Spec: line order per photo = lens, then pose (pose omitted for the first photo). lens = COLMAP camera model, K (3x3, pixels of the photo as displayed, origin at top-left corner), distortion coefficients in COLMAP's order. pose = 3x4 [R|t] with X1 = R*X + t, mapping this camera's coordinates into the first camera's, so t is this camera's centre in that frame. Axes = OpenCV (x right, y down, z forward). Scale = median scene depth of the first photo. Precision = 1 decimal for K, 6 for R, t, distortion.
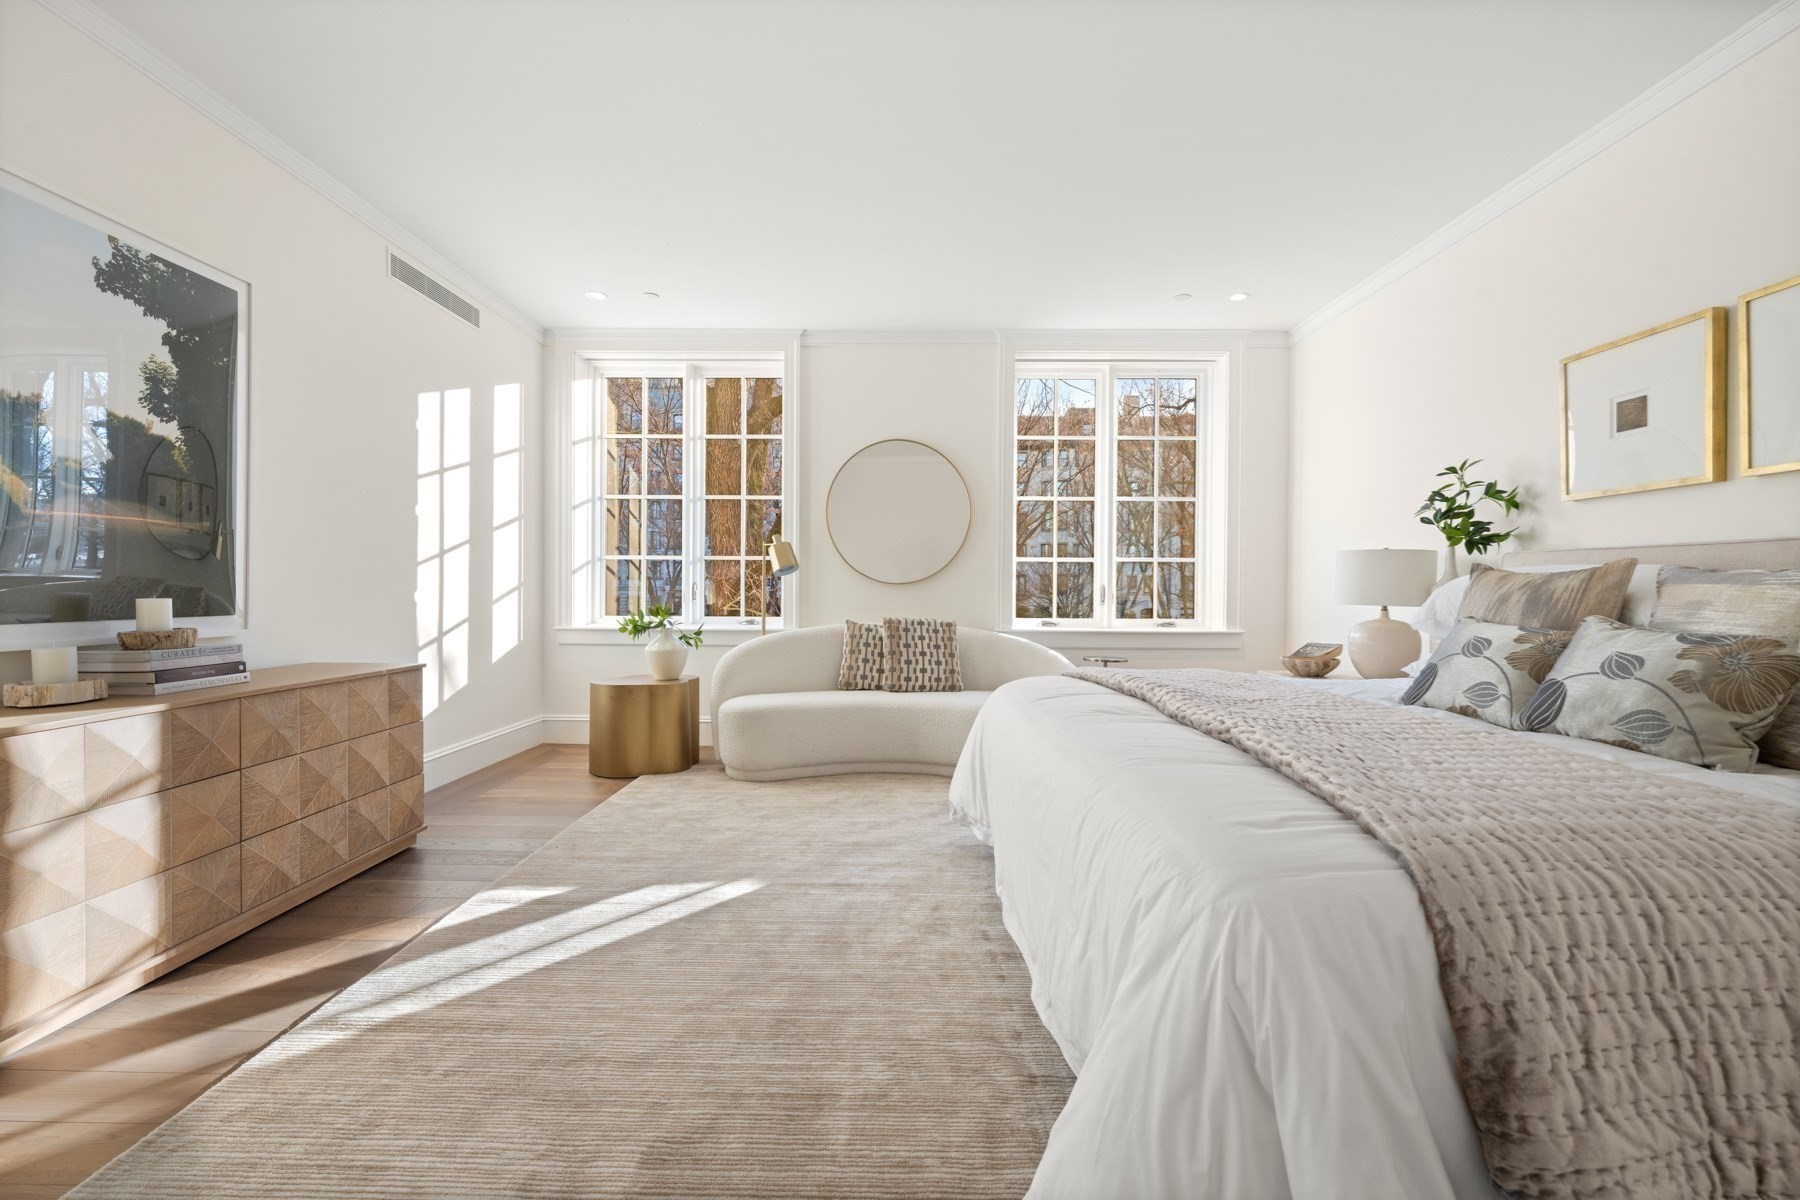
lens RADIAL K [[759.3, 0, 903.6], [0, 759.3, 592.3], [0, 0, 1]] dist [-0.000361, 0.000129]
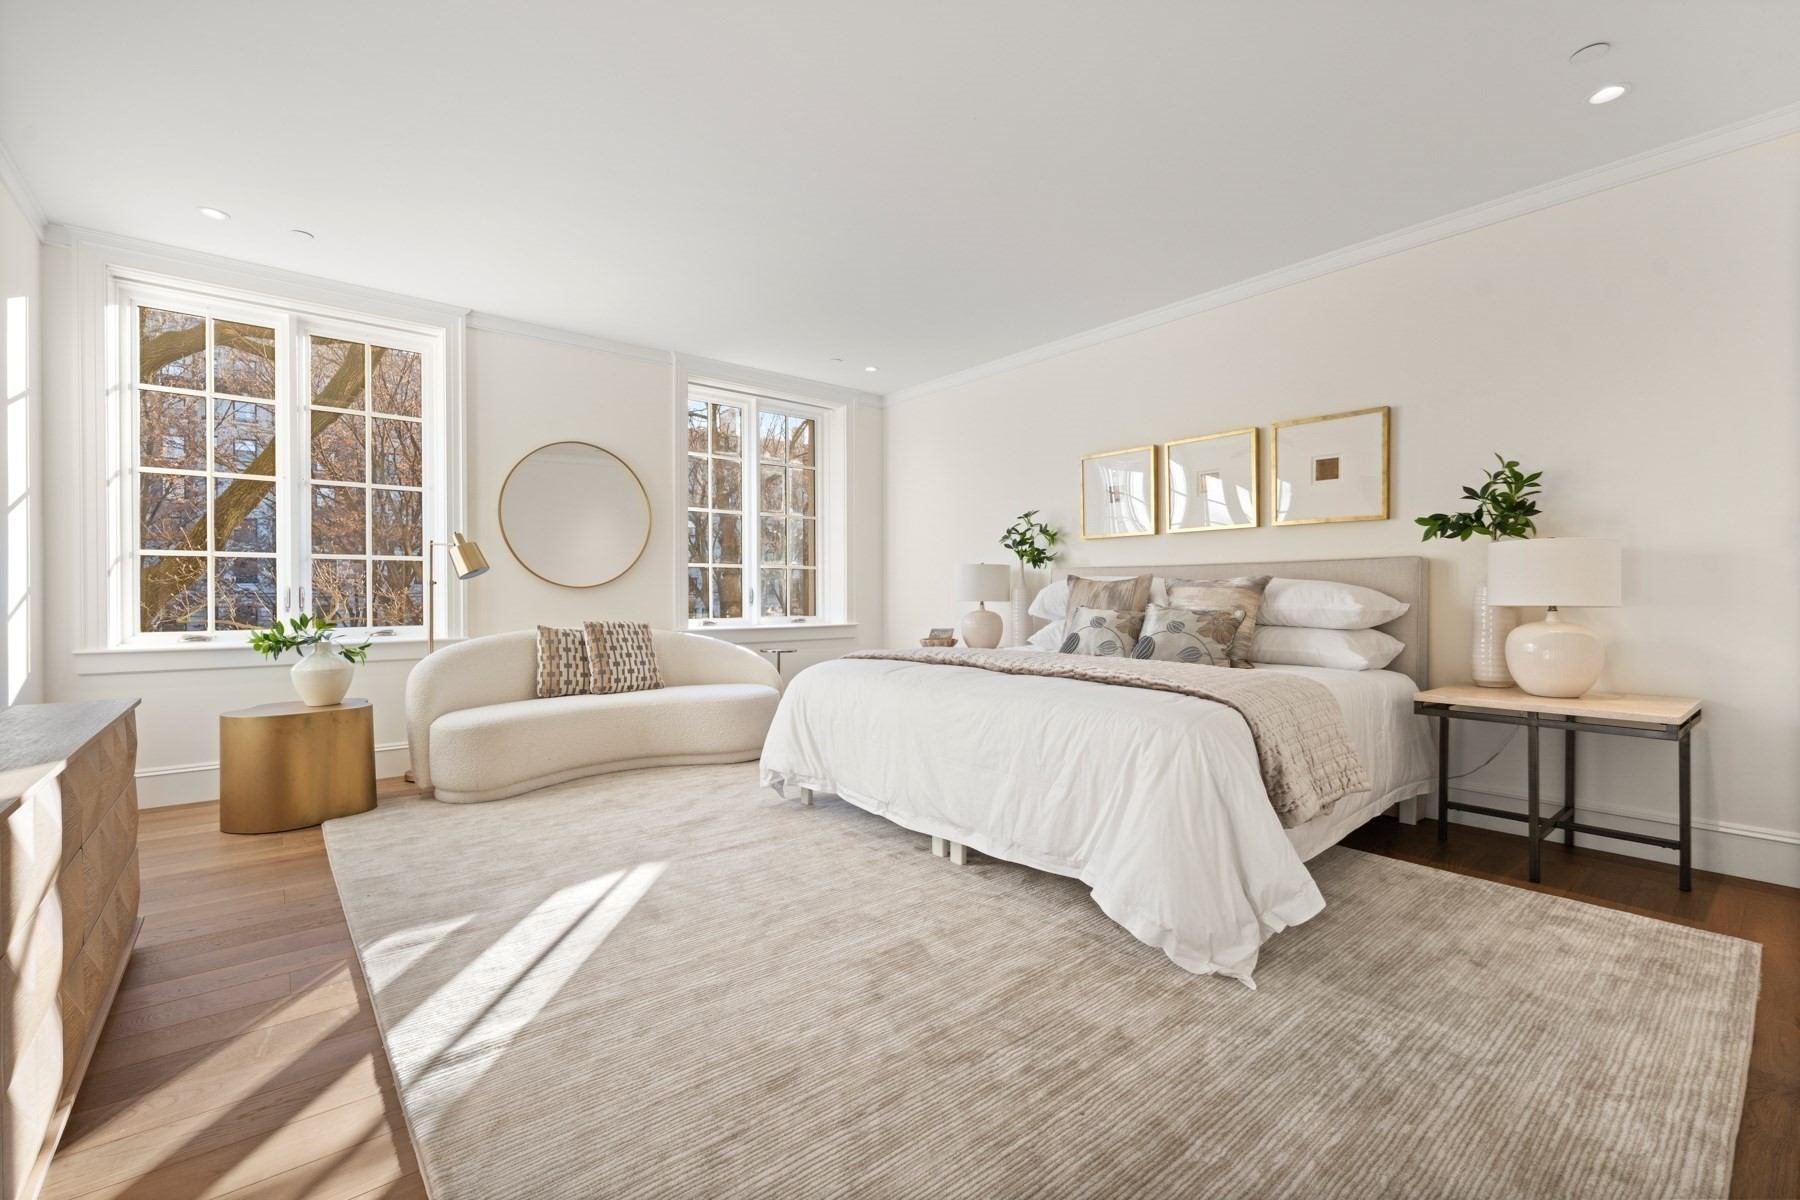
lens RADIAL K [[759.3, 0, 903.6], [0, 759.3, 592.3], [0, 0, 1]] dist [-0.000361, 0.000129]
pose [[0.758969, -0.007619, 0.651082, -0.371858], [0.009396, 0.999956, 0.000750, -0.002062], [-0.651059, 0.005548, 0.759007, -0.032792]]
